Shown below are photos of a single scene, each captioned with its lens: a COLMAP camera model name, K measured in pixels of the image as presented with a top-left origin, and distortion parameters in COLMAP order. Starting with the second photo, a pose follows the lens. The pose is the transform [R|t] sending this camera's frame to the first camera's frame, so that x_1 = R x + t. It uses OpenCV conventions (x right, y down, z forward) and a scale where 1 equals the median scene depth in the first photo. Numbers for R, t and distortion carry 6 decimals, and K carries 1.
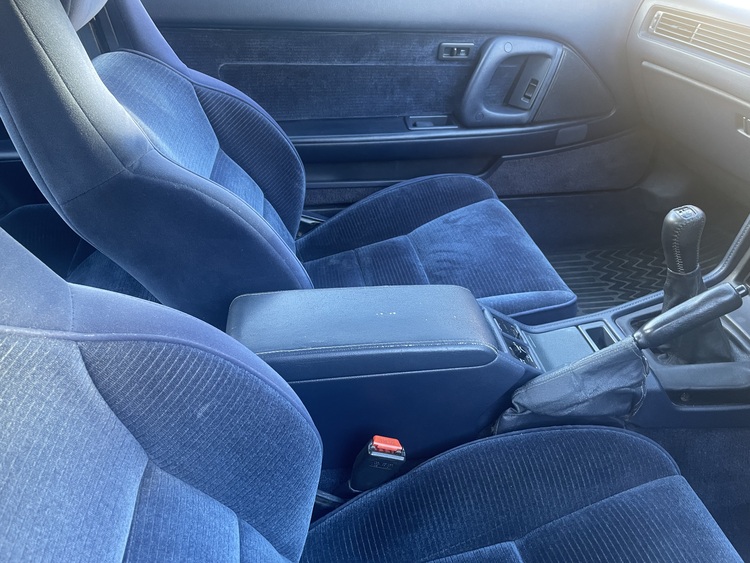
lens RADIAL K [[572.3, 0, 374.4], [0, 572.3, 281.0], [0, 0, 1]] dist [-0.012869, -0.013056]
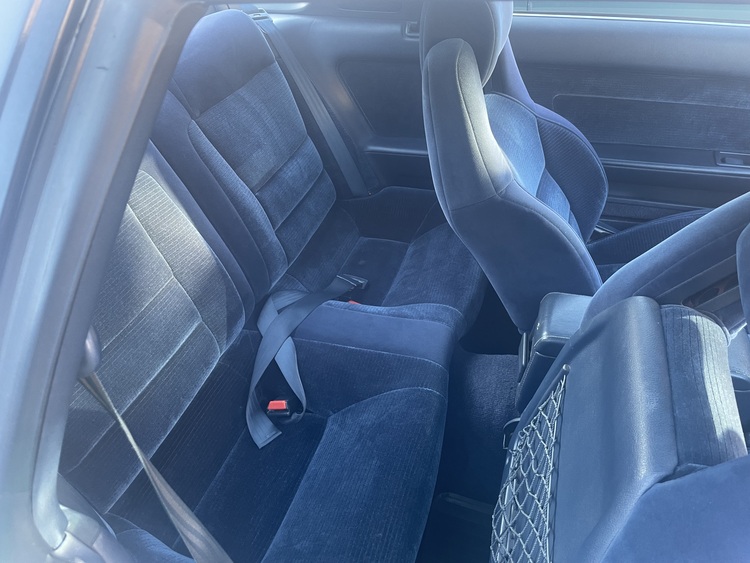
lens RADIAL K [[572.3, 0, 374.6], [0, 572.3, 282.7], [0, 0, 1]] dist [-0.012869, -0.013056]
pose [[0.892241, 0.208749, -0.400411, -0.042582], [-0.186451, 0.977923, 0.094356, -0.029104], [0.411268, -0.009531, 0.911465, -0.265536]]
